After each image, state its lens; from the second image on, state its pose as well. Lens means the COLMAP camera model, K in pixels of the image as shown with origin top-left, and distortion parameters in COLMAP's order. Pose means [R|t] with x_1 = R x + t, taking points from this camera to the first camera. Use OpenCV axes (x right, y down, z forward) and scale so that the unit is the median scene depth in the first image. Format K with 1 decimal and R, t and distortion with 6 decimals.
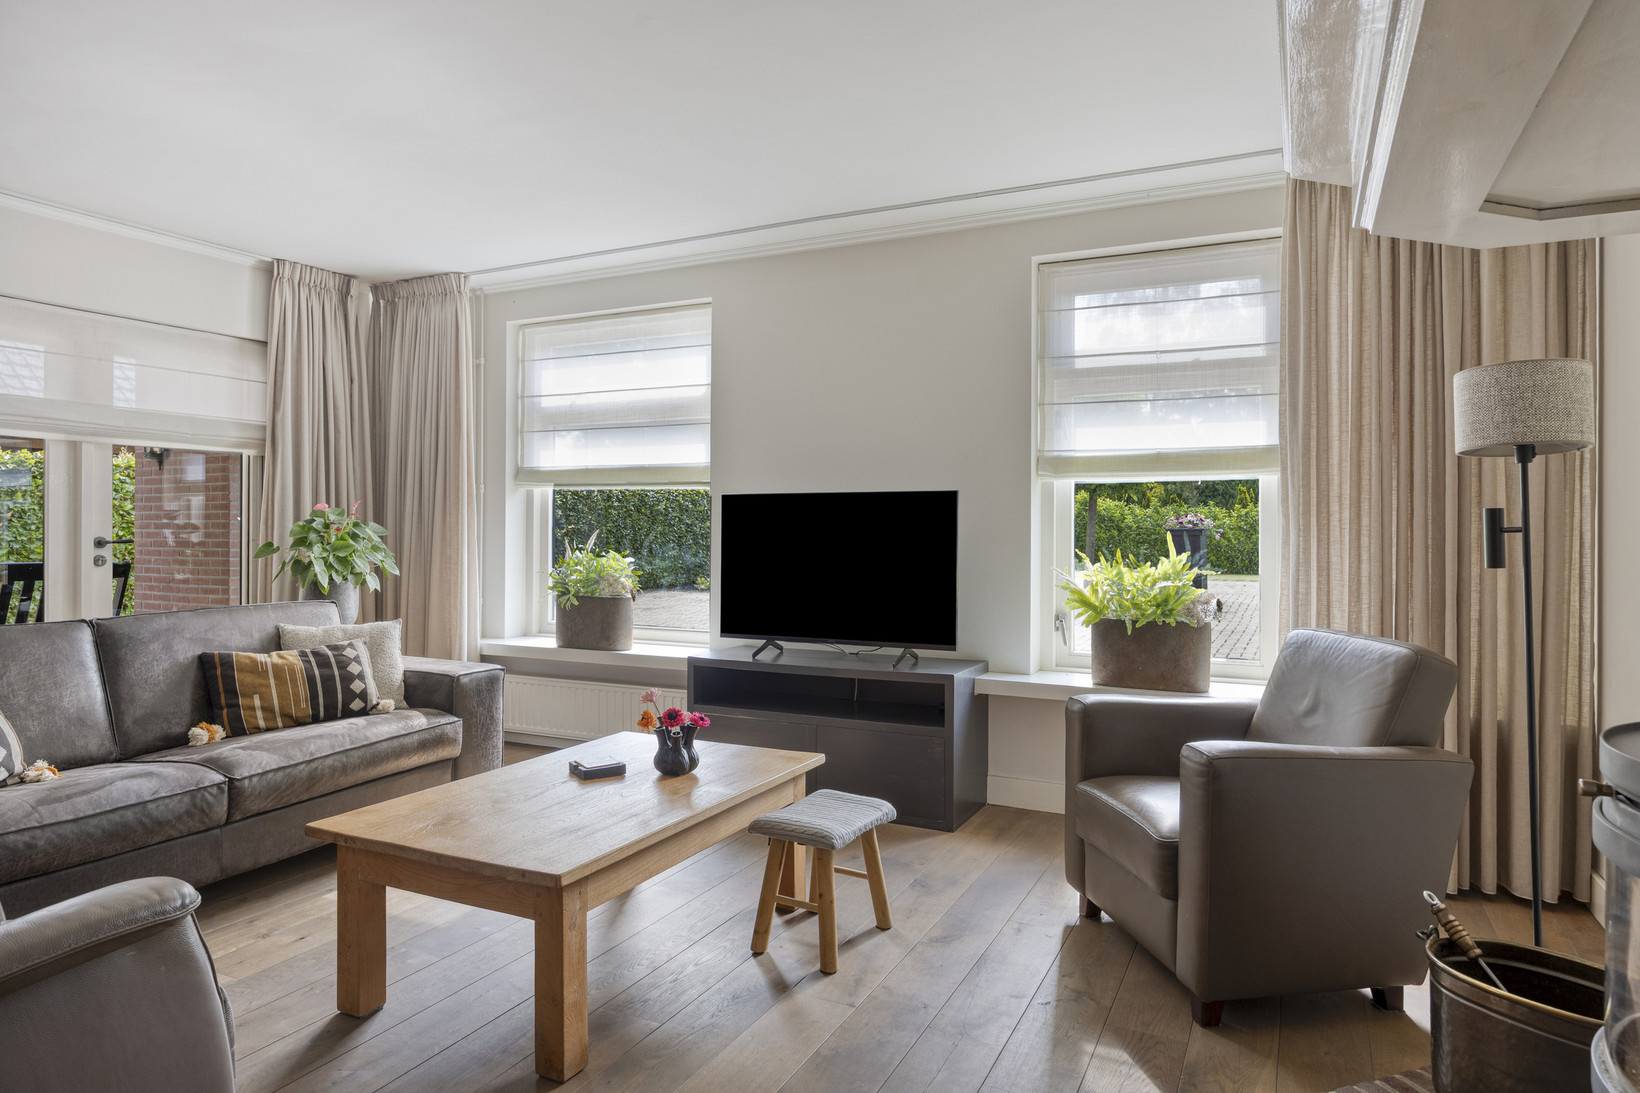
lens RADIAL K [[982.7, 0, 821.0], [0, 982.7, 535.0], [0, 0, 1]] dist [0.003063, -0.000554]
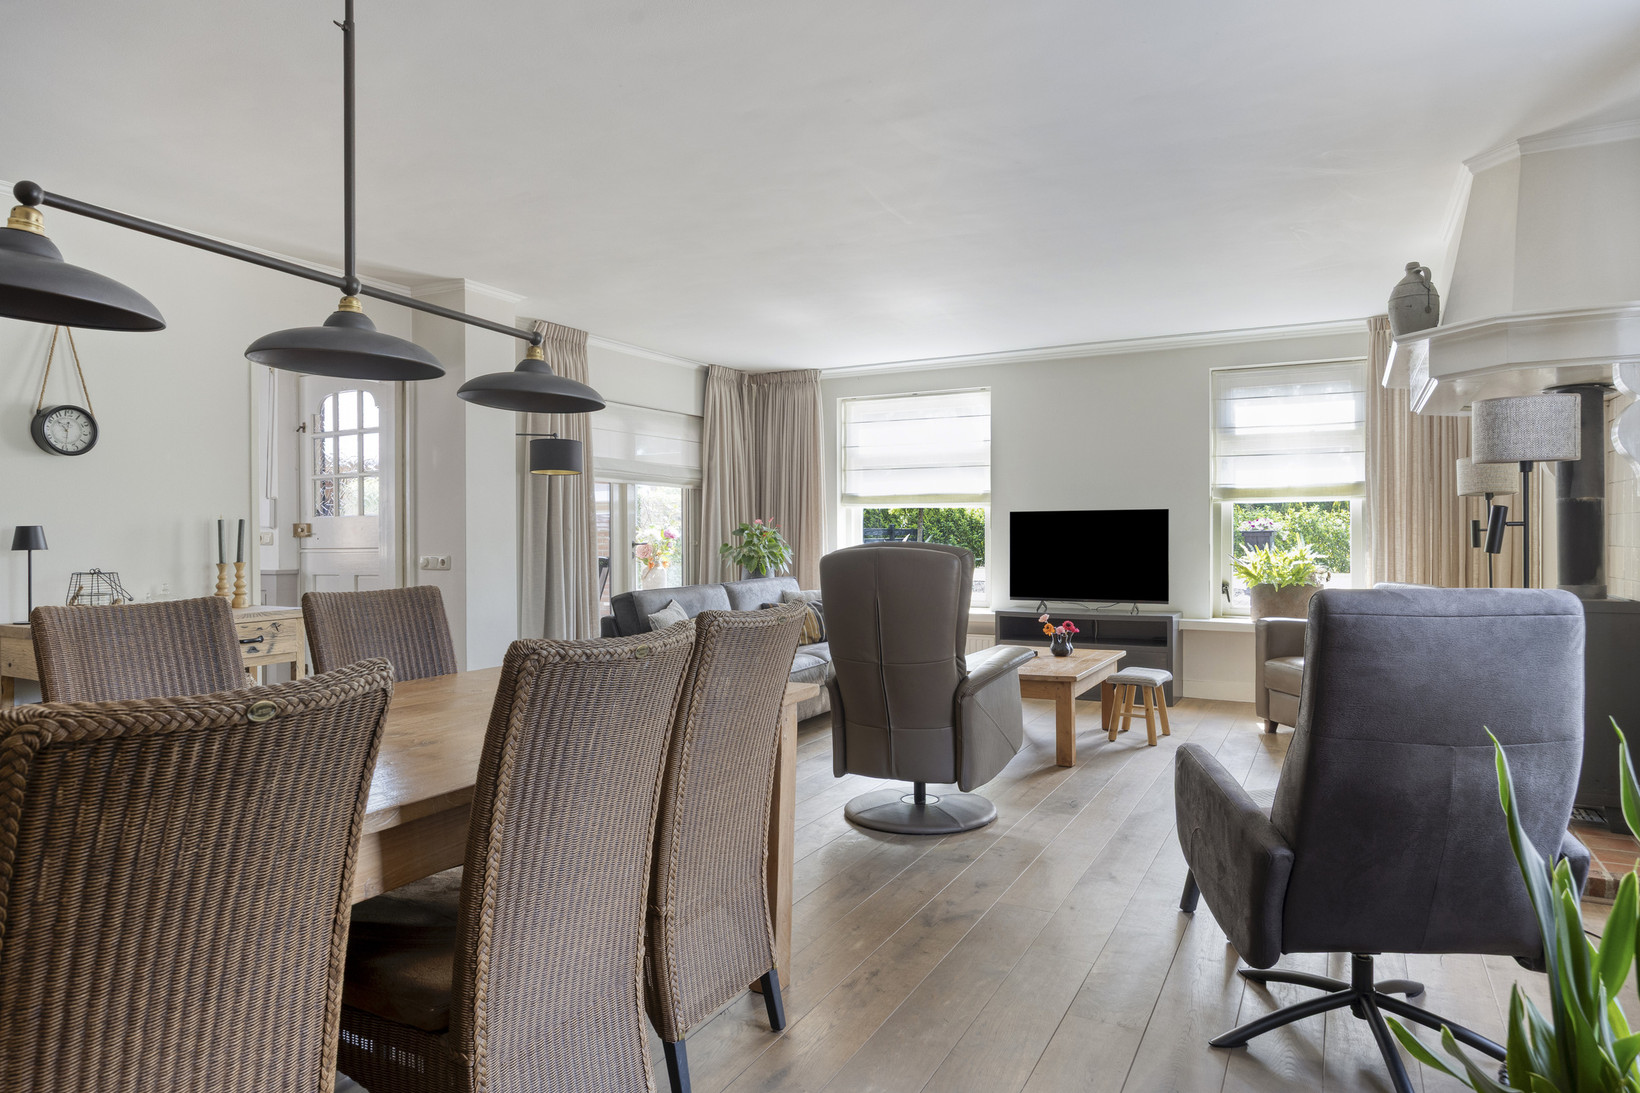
lens RADIAL K [[982.7, 0, 820.6], [0, 982.7, 546.6], [0, 0, 1]] dist [0.003063, -0.000554]
pose [[0.999389, -0.007667, -0.034109, -0.416173], [0.007884, 0.999949, 0.006236, 0.003762], [0.034059, -0.006501, 0.999399, -0.736671]]
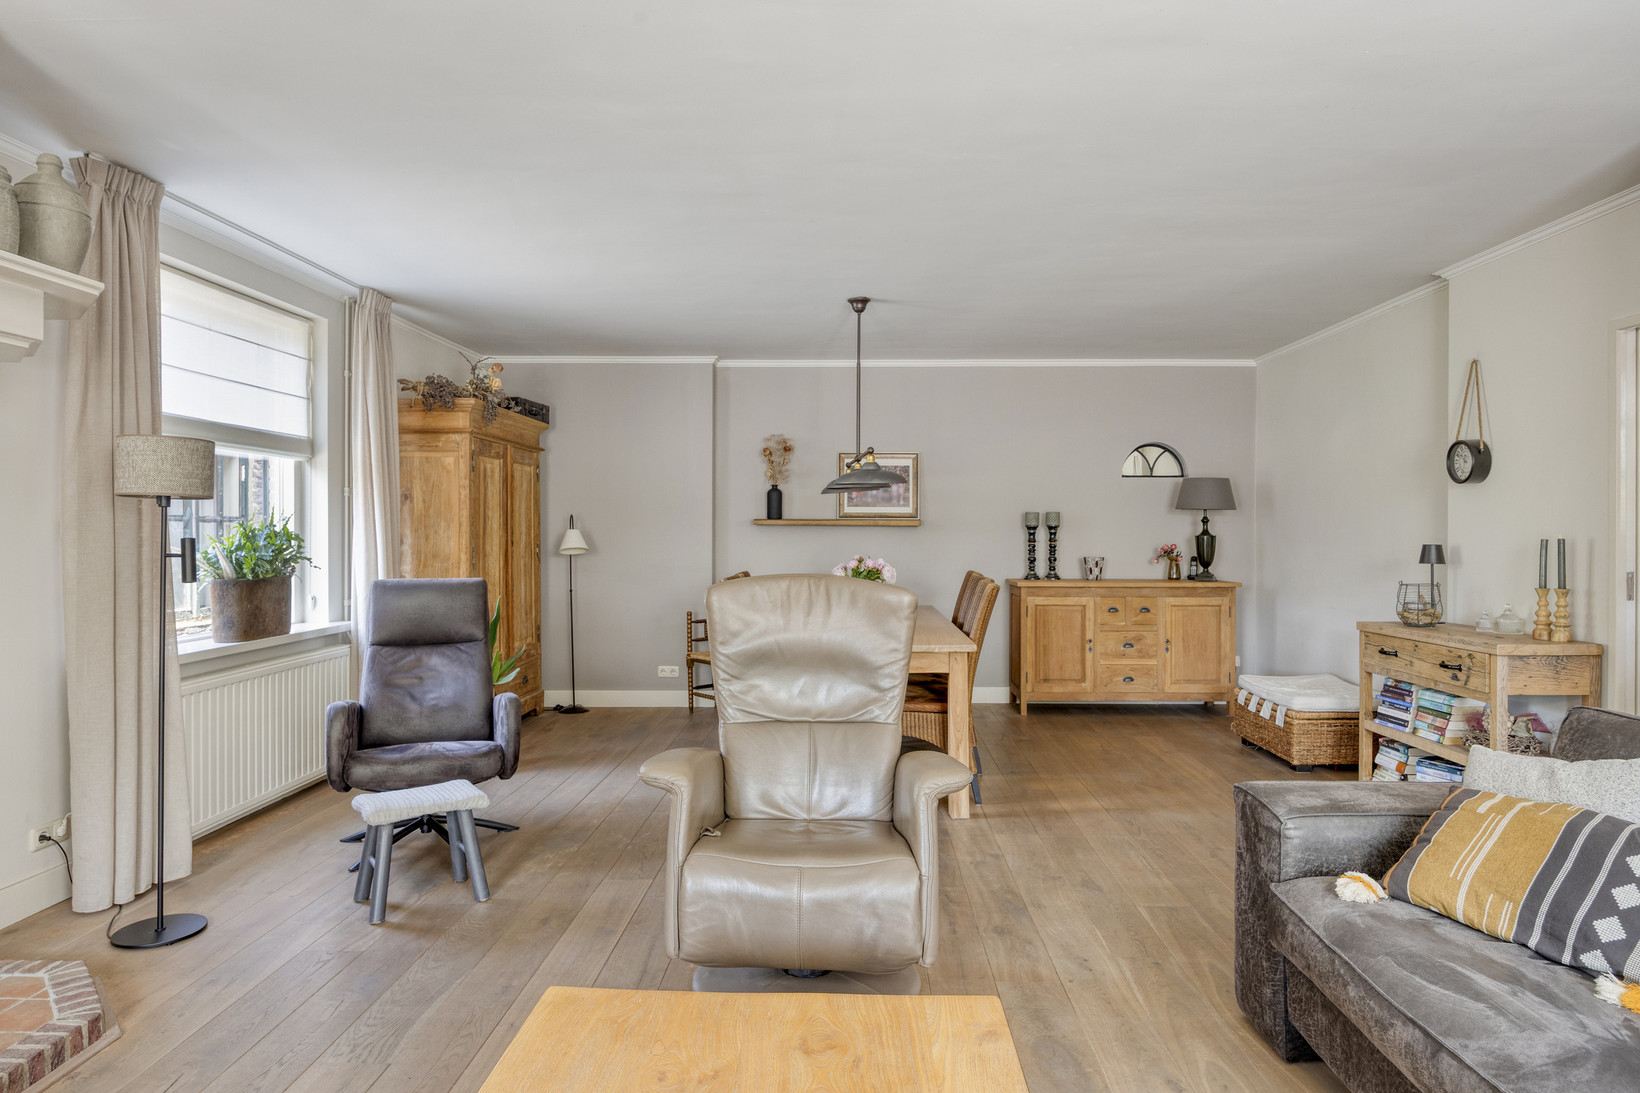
lens RADIAL K [[982.7, 0, 820.4], [0, 982.7, 537.8], [0, 0, 1]] dist [0.003063, -0.000554]
pose [[-0.913269, -0.002698, -0.407347, 0.179273], [-0.008605, 0.999883, 0.012670, -0.058236], [0.407265, 0.015076, -0.913186, 2.140328]]
